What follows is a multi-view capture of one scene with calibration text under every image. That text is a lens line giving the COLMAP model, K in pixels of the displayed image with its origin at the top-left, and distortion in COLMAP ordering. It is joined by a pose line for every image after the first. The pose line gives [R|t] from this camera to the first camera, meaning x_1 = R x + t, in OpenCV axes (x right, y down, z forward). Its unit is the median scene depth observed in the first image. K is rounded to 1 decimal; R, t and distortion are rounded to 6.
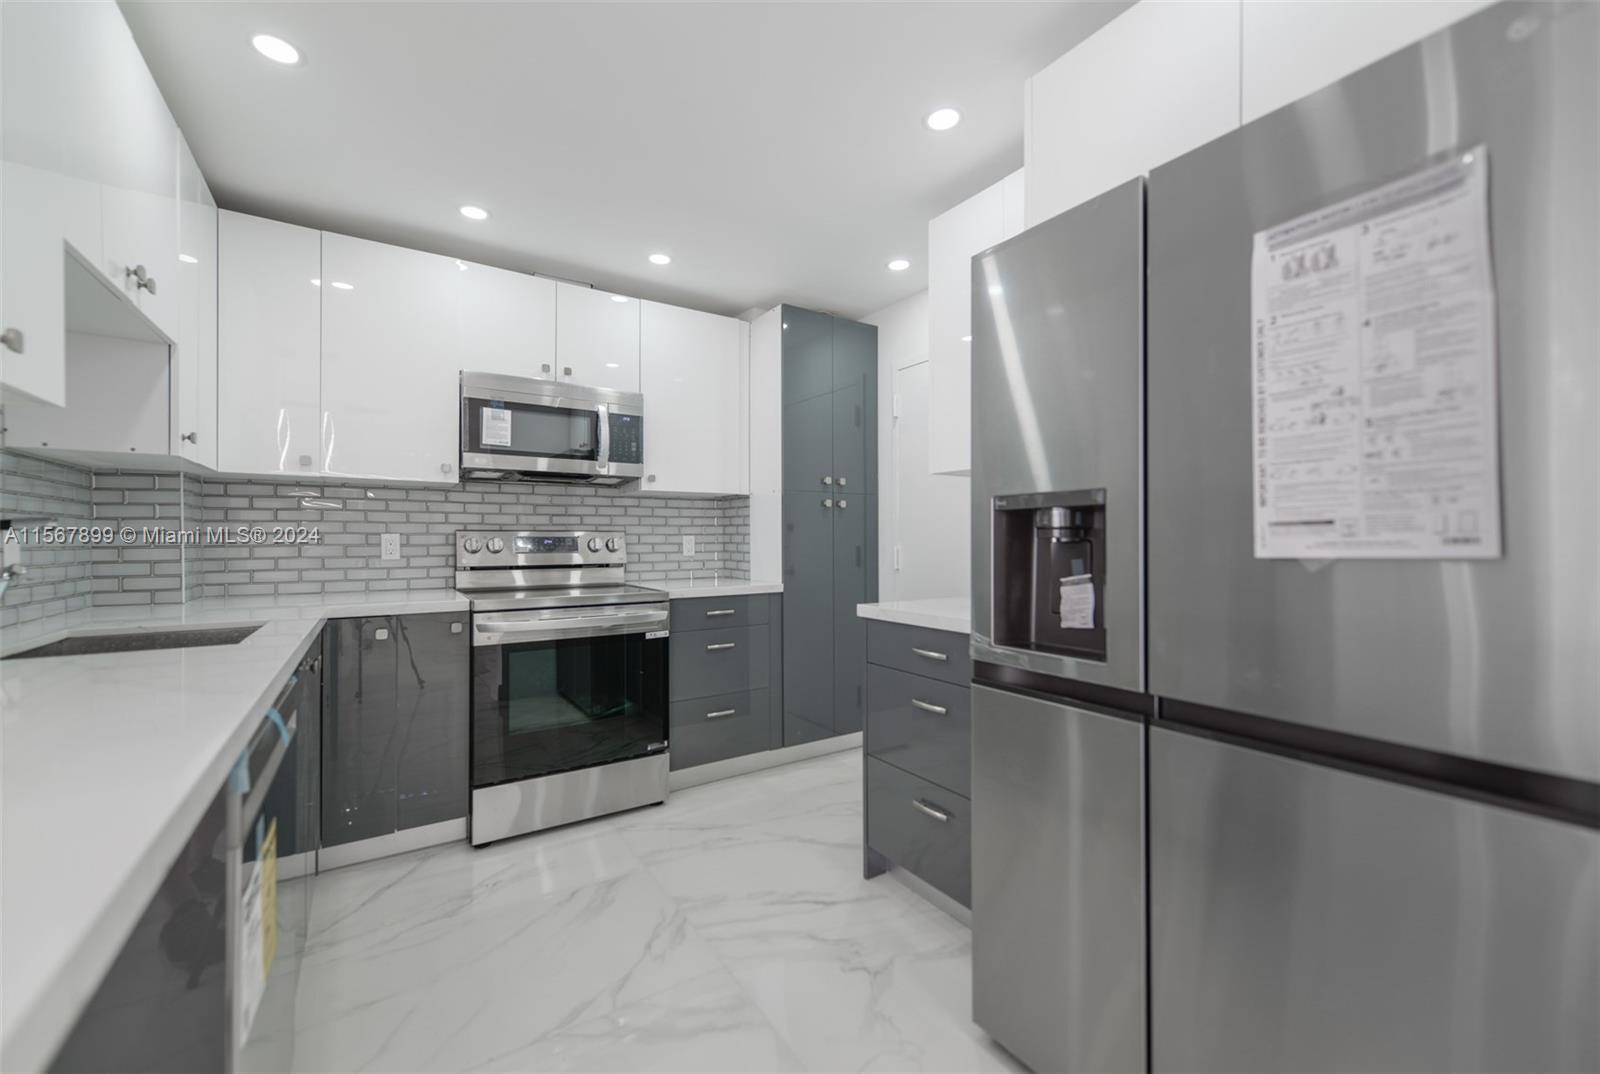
lens RADIAL K [[630.9, 0, 800.6], [0, 630.9, 540.3], [0, 0, 1]] dist [0.003733, -0.002020]
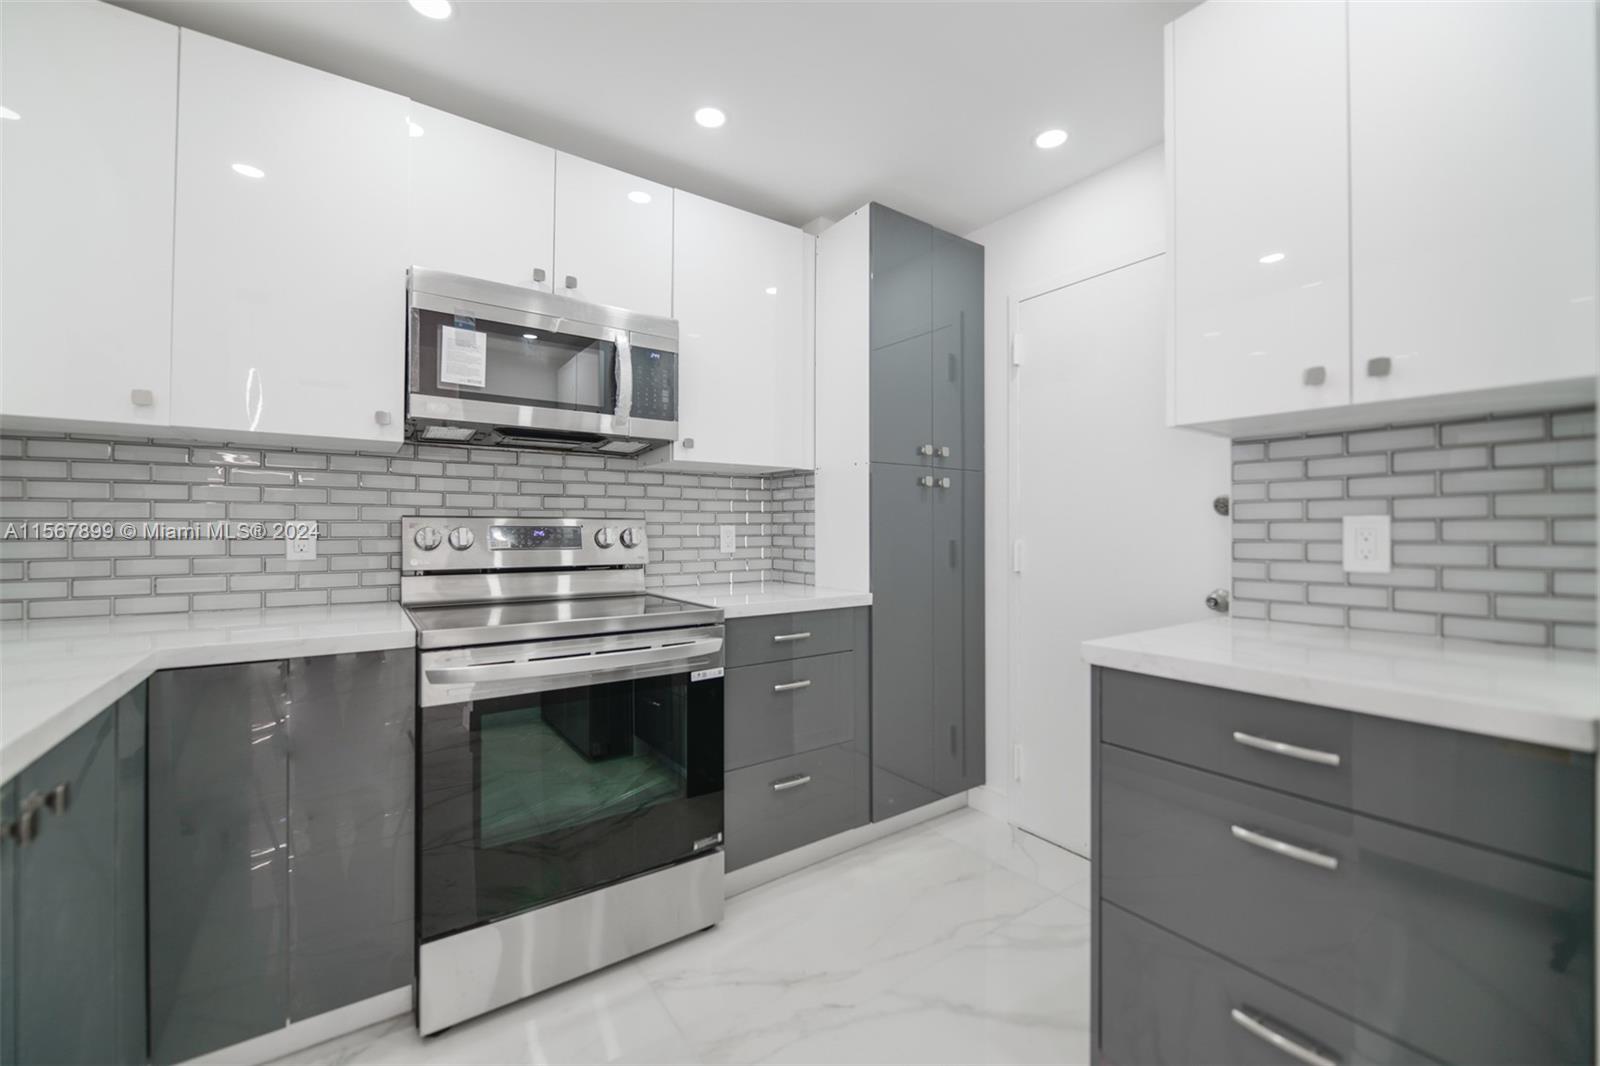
lens RADIAL K [[630.9, 0, 795.5], [0, 630.9, 530.1], [0, 0, 1]] dist [0.003733, -0.002020]
pose [[0.999561, 0.003241, 0.029434, -0.148519], [-0.003190, 0.999993, -0.001775, -0.001039], [-0.029439, 0.001680, 0.999565, 0.318577]]
